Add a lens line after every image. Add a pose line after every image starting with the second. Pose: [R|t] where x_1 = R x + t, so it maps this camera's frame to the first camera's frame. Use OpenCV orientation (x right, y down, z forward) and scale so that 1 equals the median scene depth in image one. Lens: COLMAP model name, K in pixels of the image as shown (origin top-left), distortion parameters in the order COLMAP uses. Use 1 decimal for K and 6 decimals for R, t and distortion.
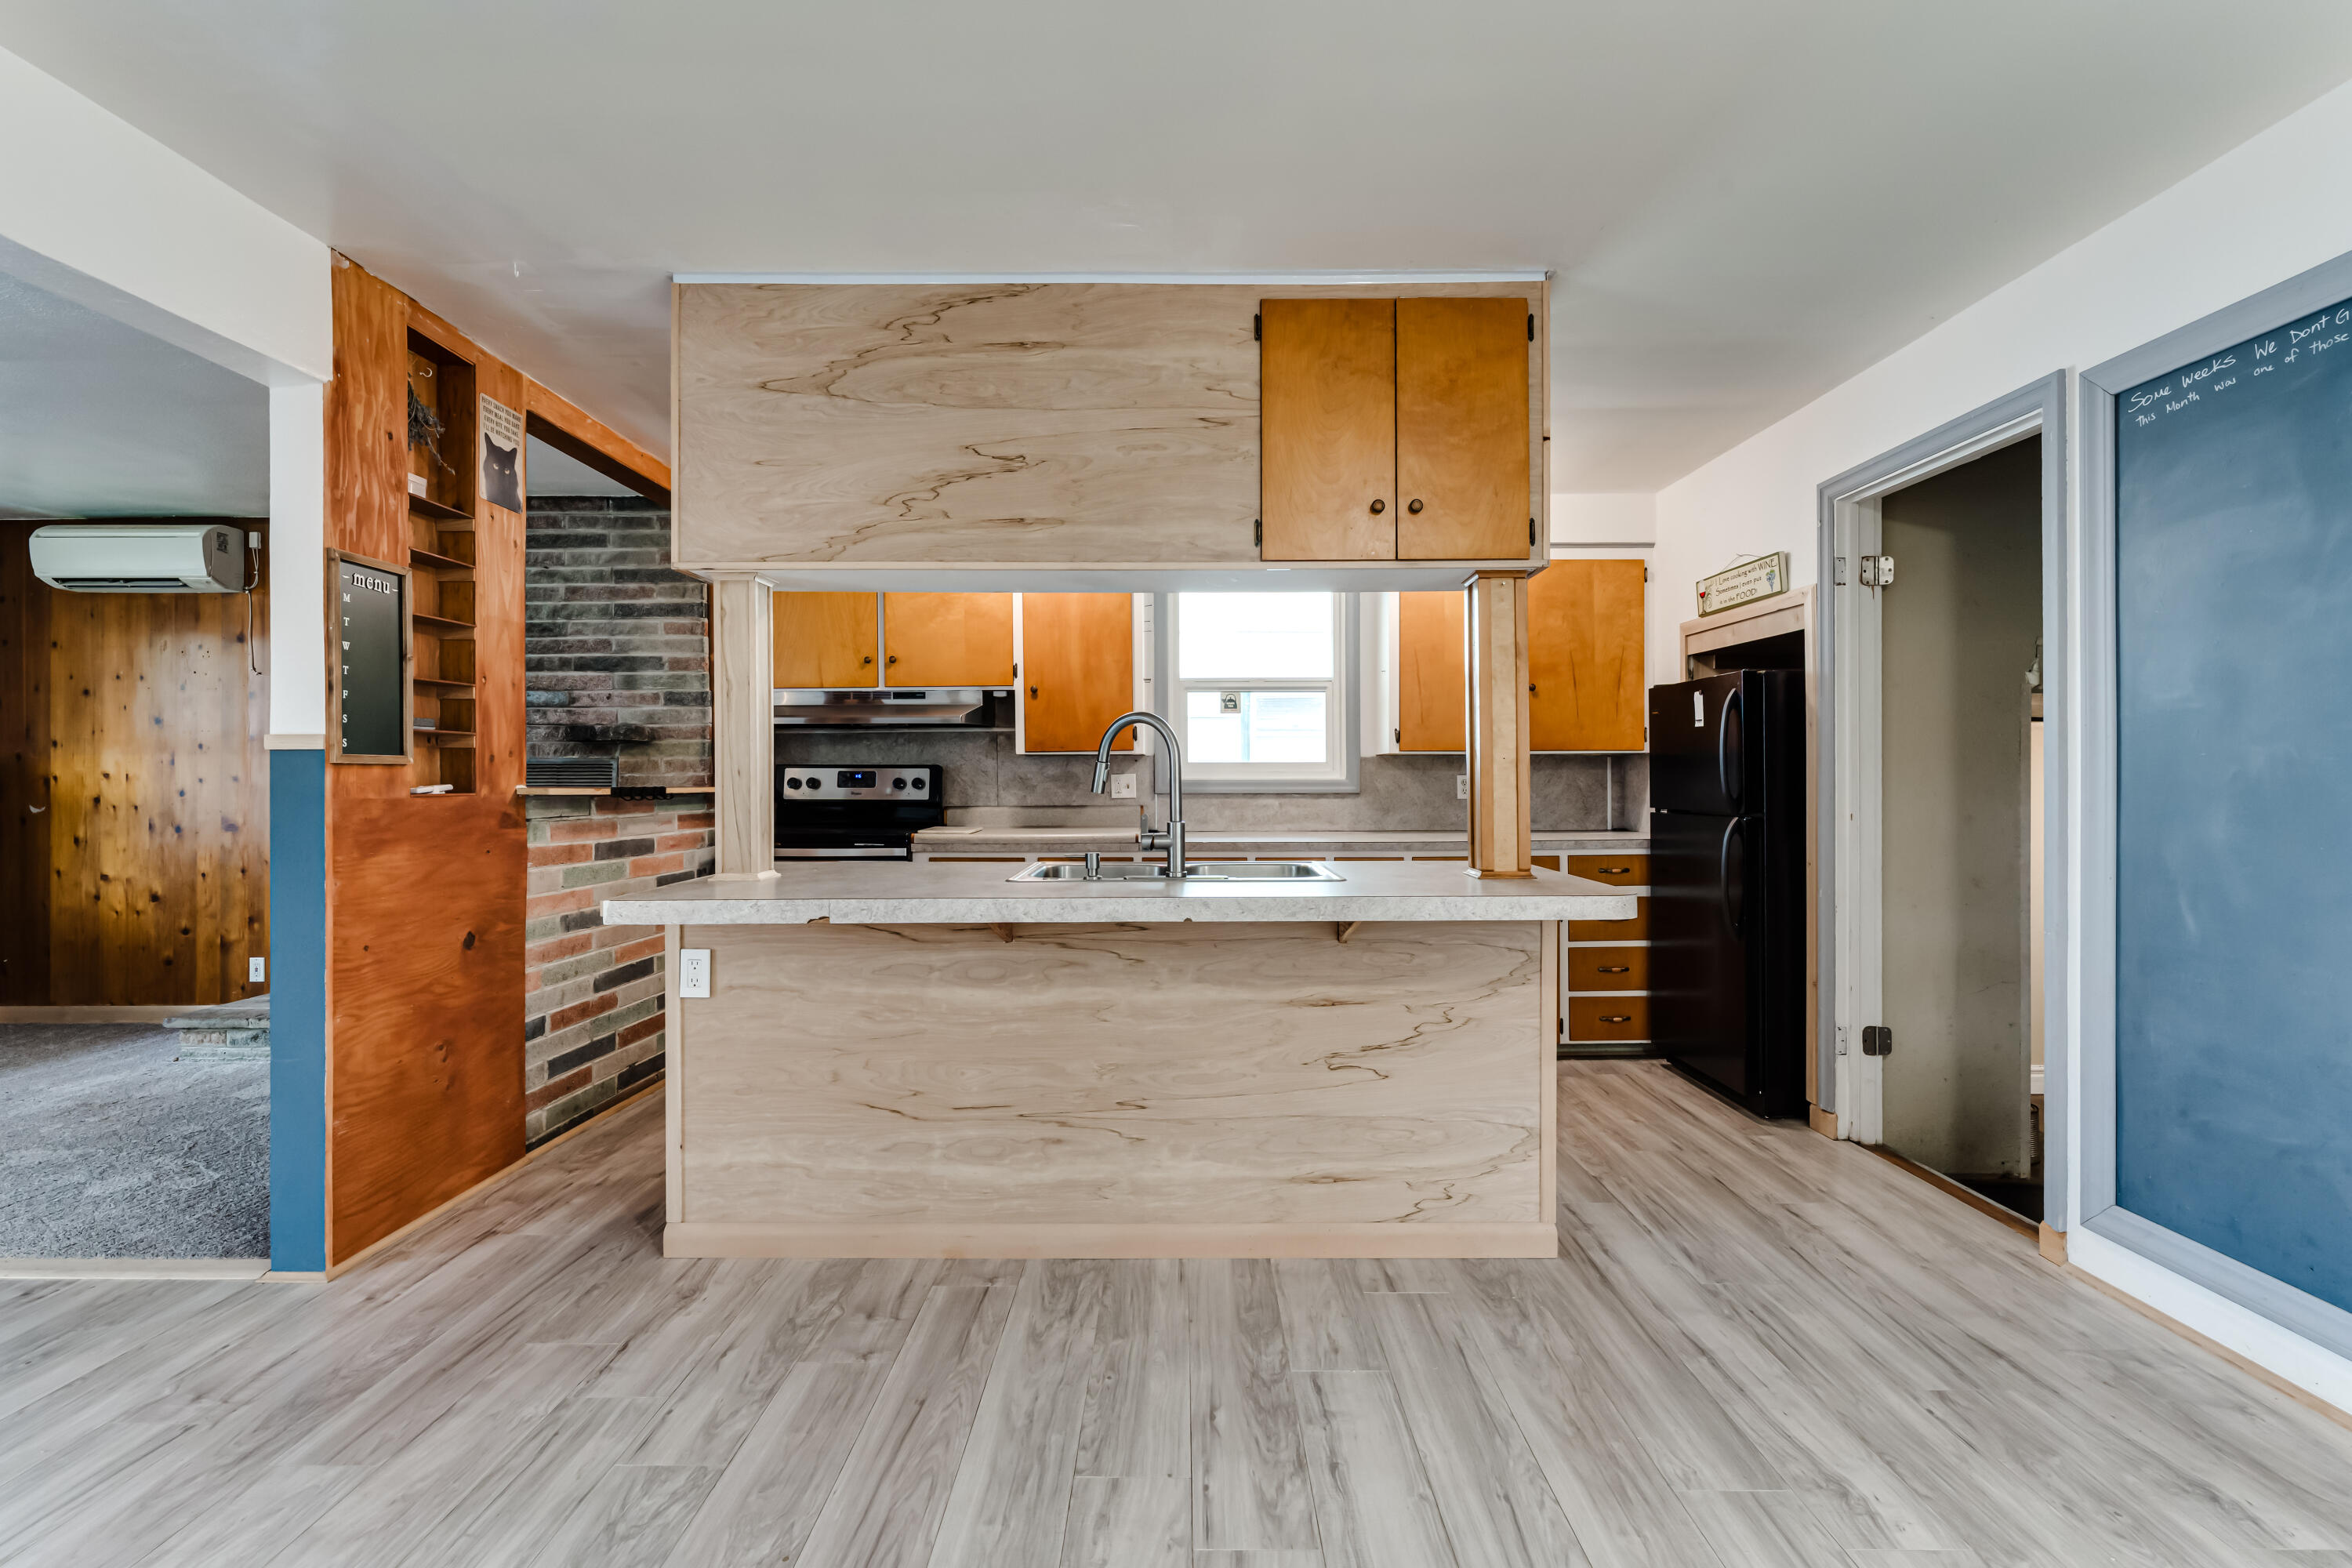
lens RADIAL K [[1066.7, 0, 1154.0], [0, 1066.7, 777.6], [0, 0, 1]] dist [-0.007570, 0.002346]
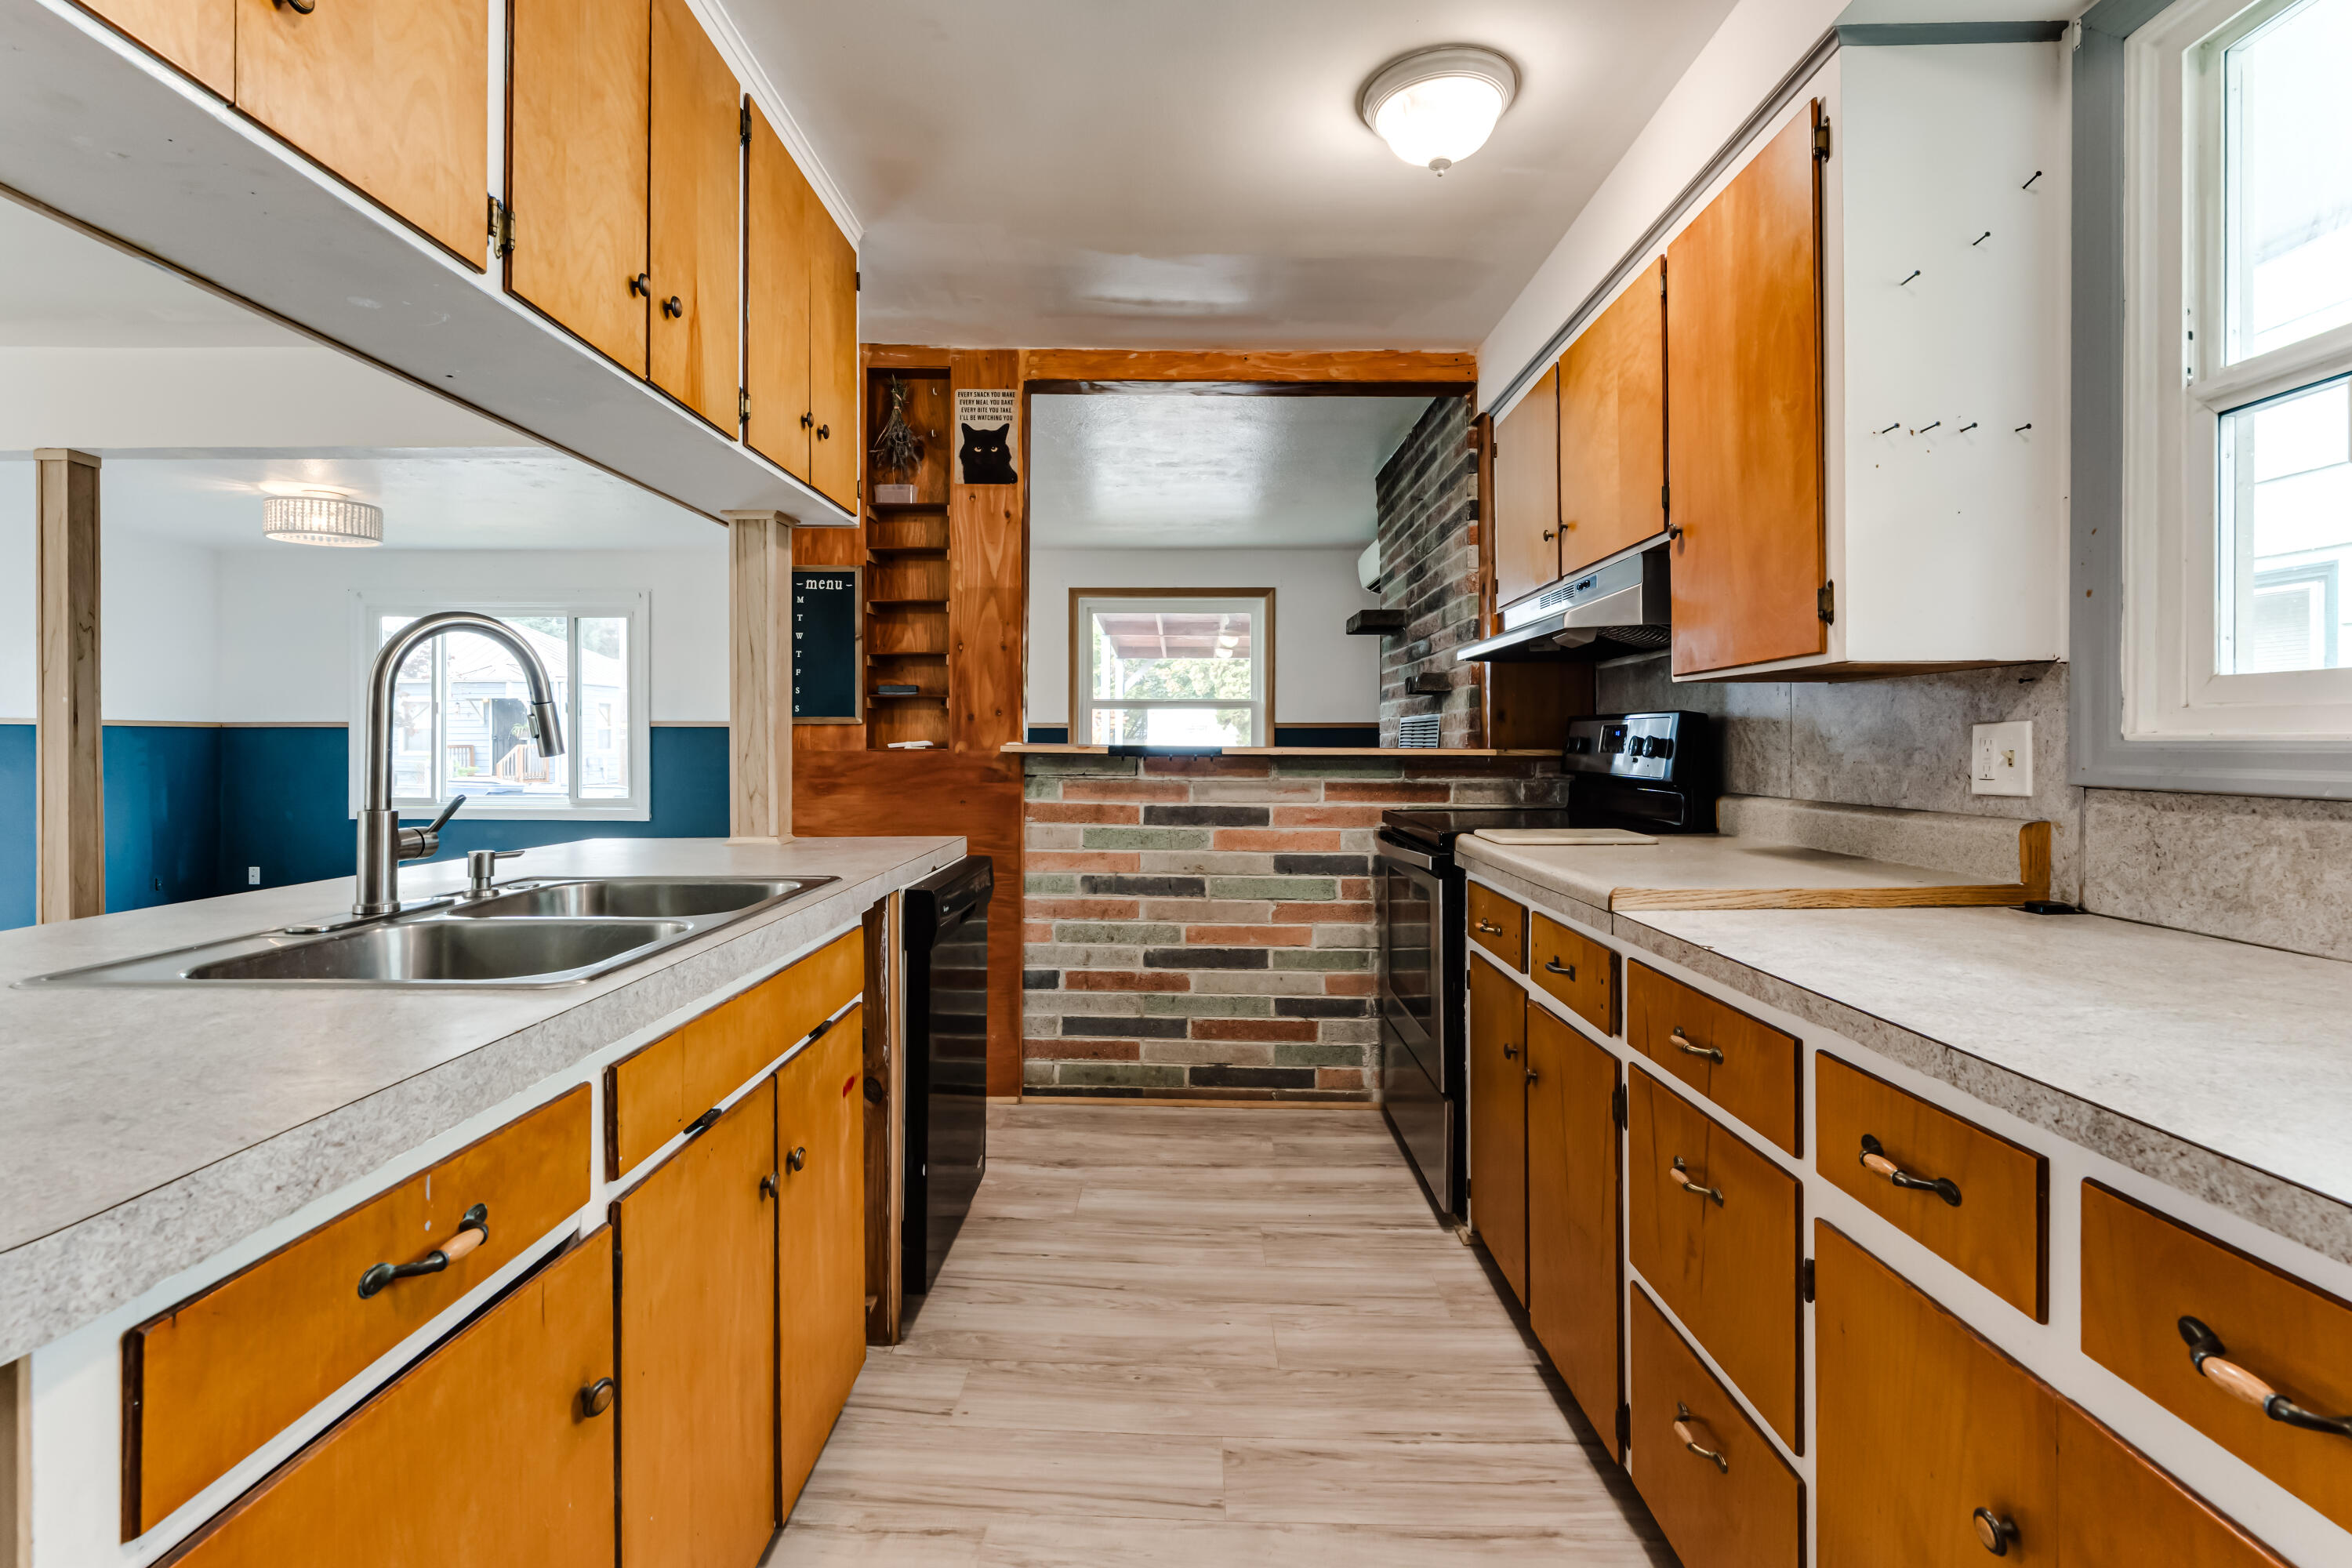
lens RADIAL K [[1066.7, 0, 1163.8], [0, 1066.7, 743.4], [0, 0, 1]] dist [-0.007570, 0.002346]
pose [[0.004169, 0.003146, -0.999986, 0.479887], [-0.003548, 0.999989, 0.003131, 0.004638], [0.999985, 0.003535, 0.004181, 1.198494]]
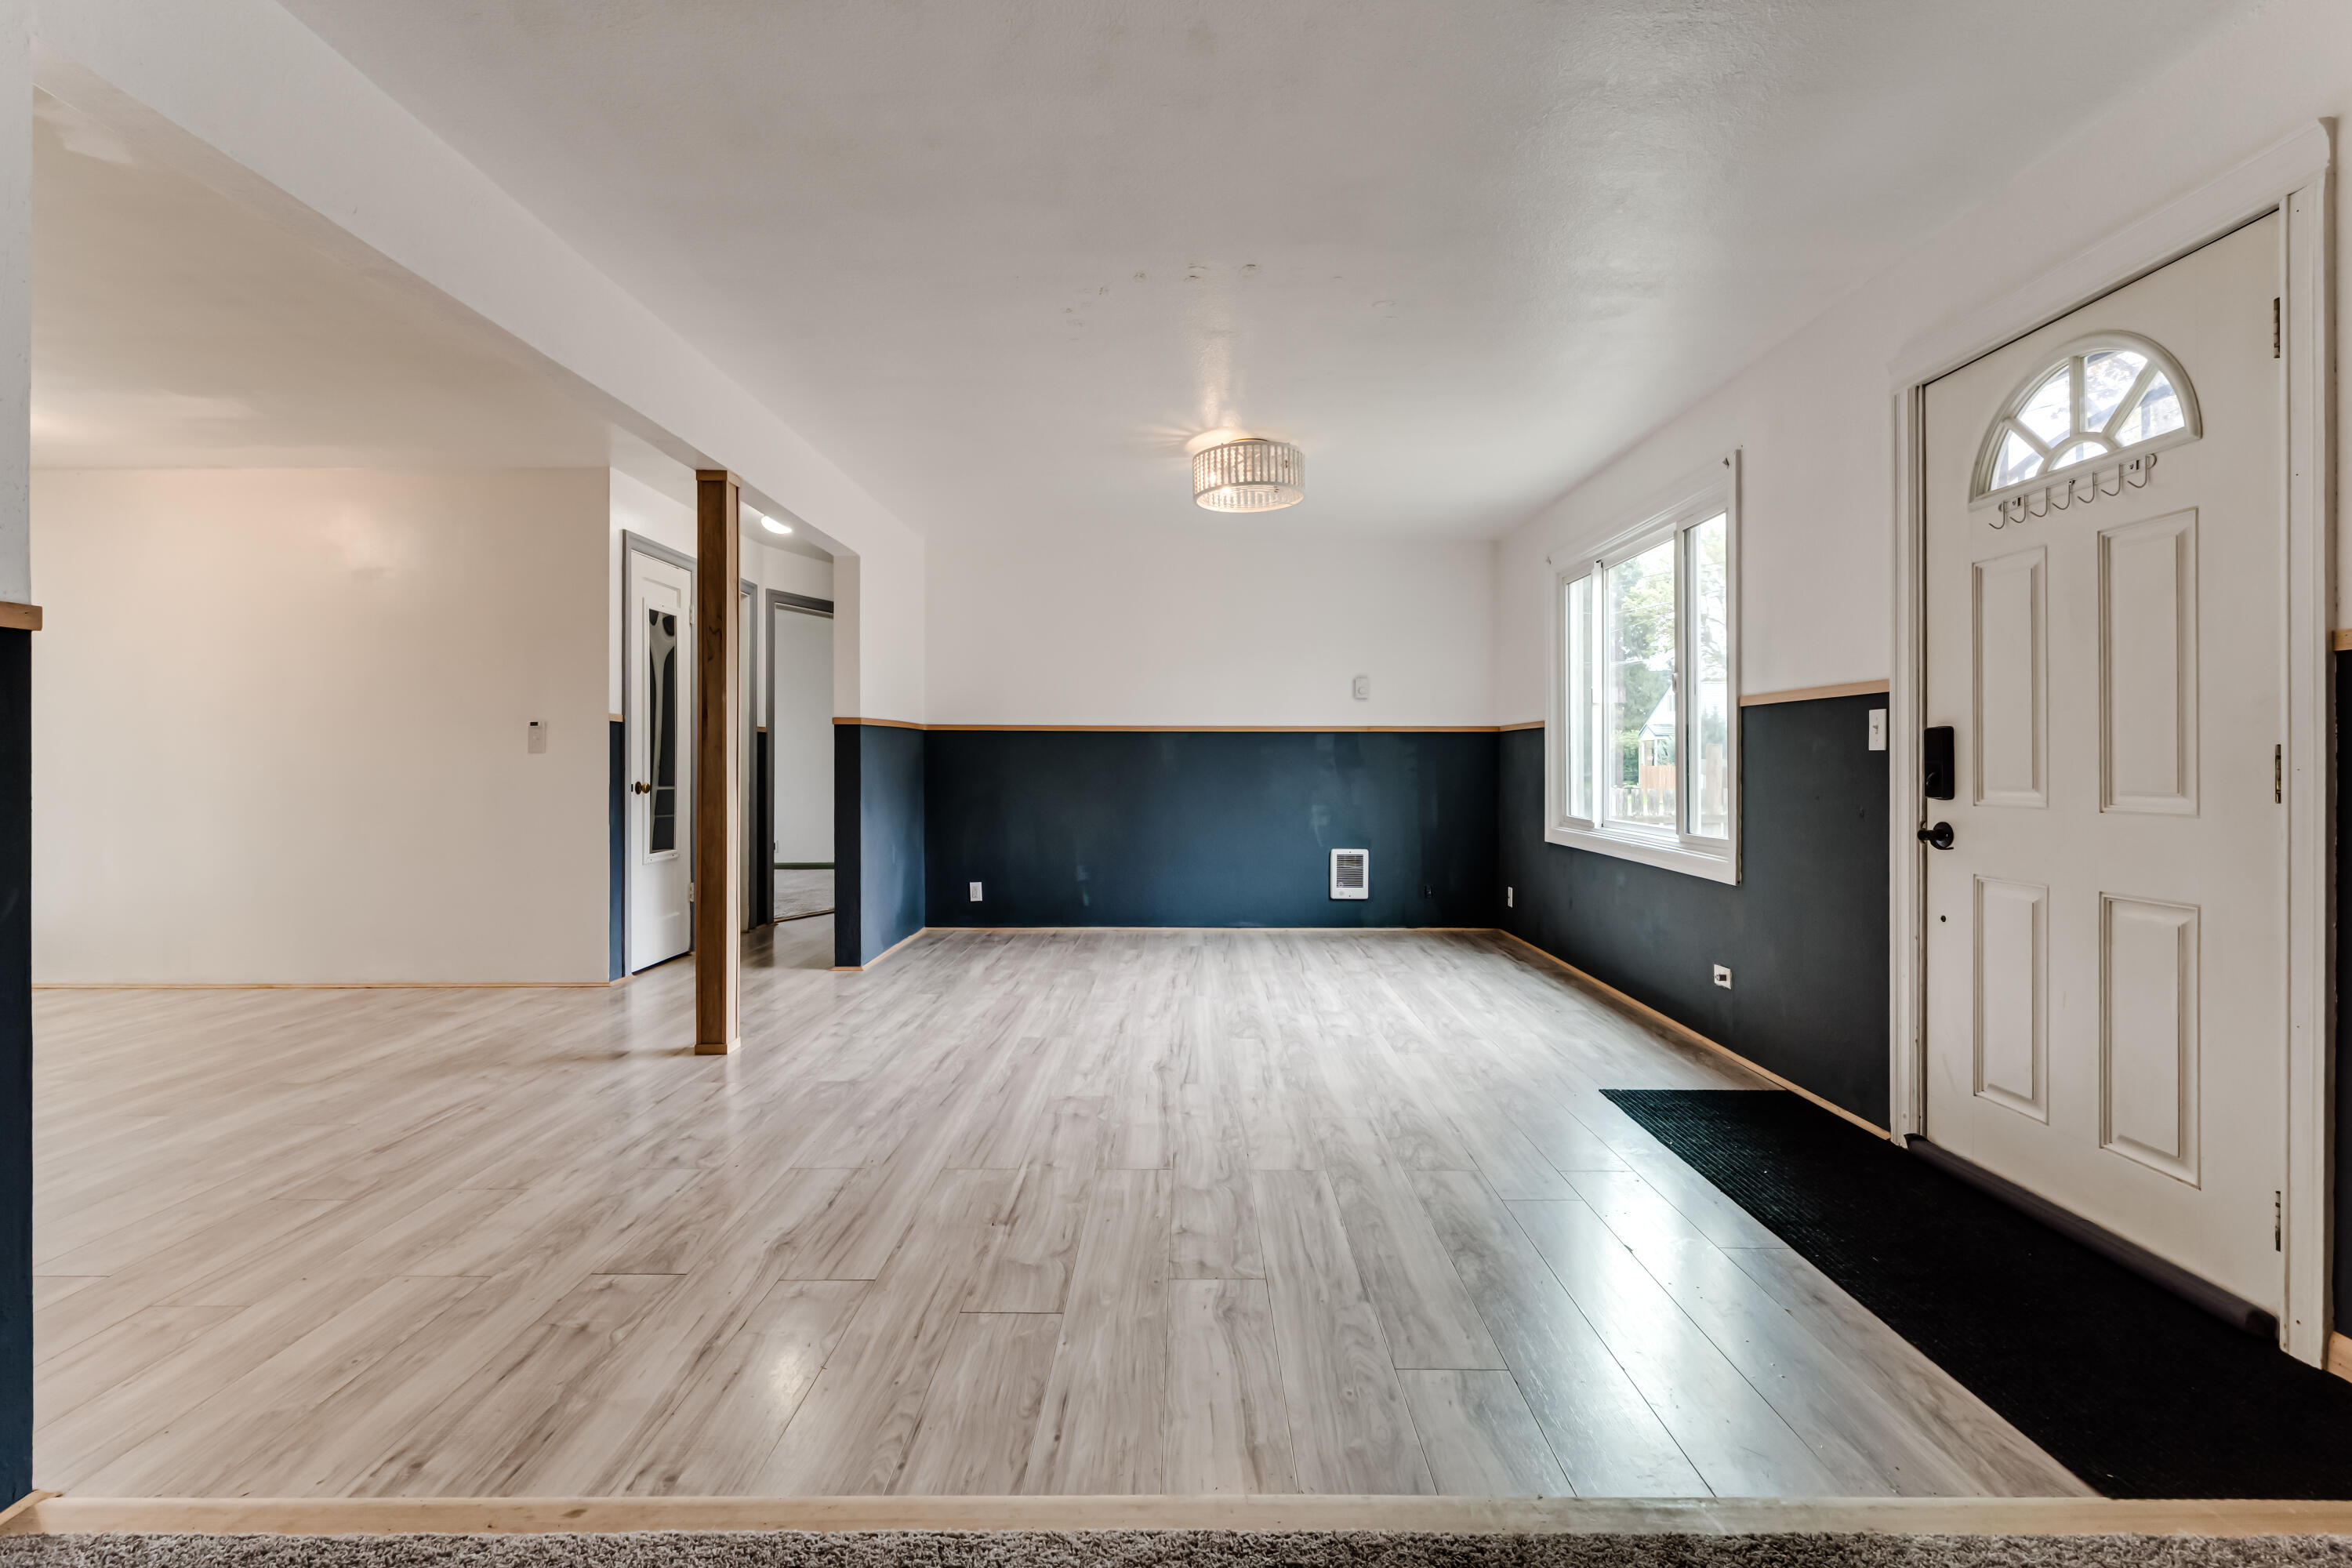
lens RADIAL K [[1066.7, 0, 1164.7], [0, 1066.7, 751.9], [0, 0, 1]] dist [-0.007570, 0.002346]
pose [[-0.999982, 0.000498, -0.006053, -1.191665], [0.000541, 0.999975, -0.006983, 0.040066], [0.006049, -0.006986, -0.999957, 1.302330]]
